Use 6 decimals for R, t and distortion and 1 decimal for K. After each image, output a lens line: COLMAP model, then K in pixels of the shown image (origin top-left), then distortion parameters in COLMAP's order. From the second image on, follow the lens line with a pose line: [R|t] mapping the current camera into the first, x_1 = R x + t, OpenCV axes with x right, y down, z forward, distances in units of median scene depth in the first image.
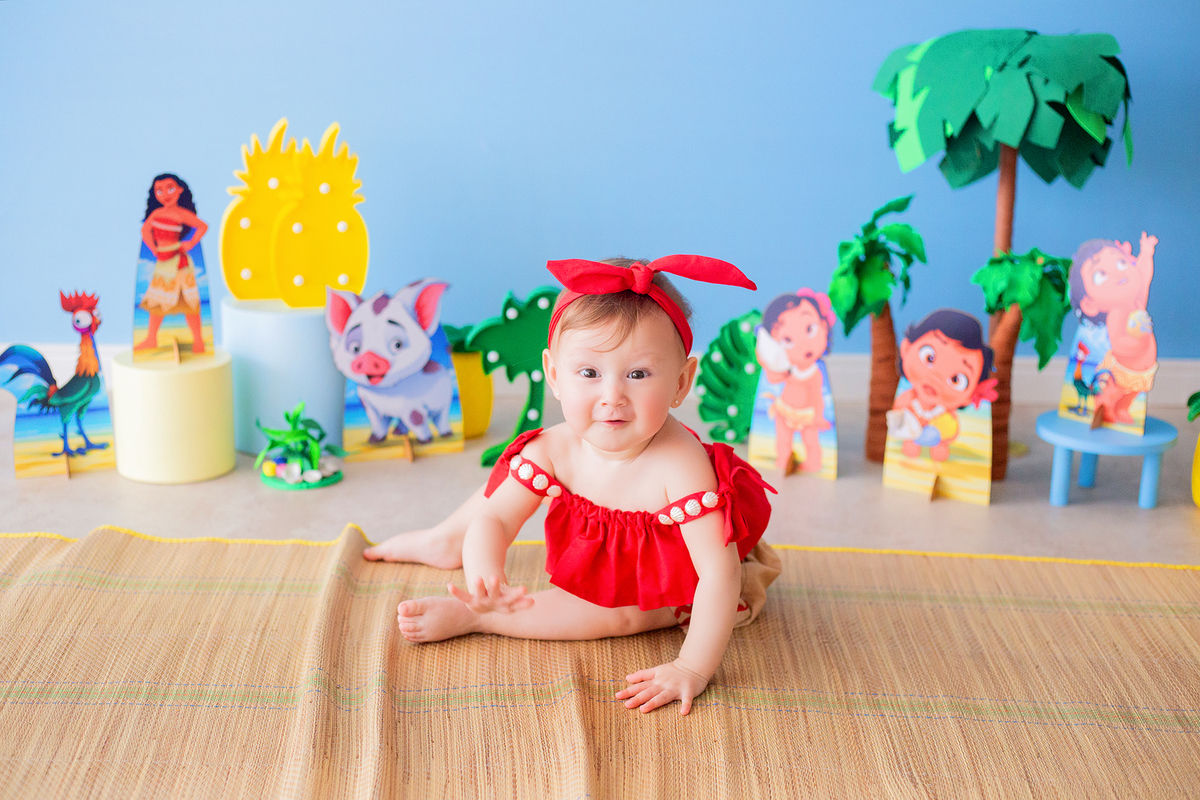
lens RADIAL K [[1927.6, 0, 585.5], [0, 1927.6, 415.2], [0, 0, 1]] dist [-0.104015, -0.087251]
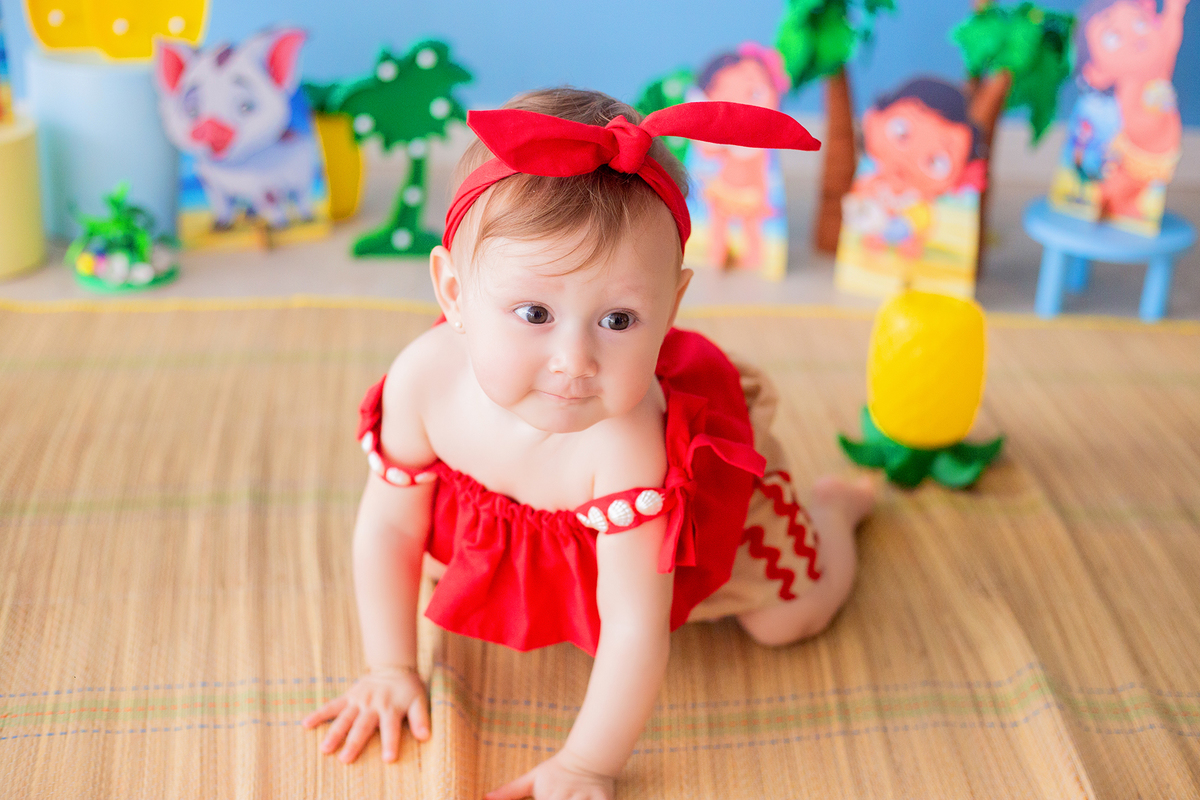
lens RADIAL K [[1813.9, 0, 600.7], [0, 1813.9, 401.0], [0, 0, 1]] dist [-0.094270, -0.152245]
pose [[0.996879, -0.000824, 0.078946, -0.009075], [-0.010704, 0.989302, 0.145489, -0.027080], [-0.078222, -0.145880, 0.986205, 0.230810]]
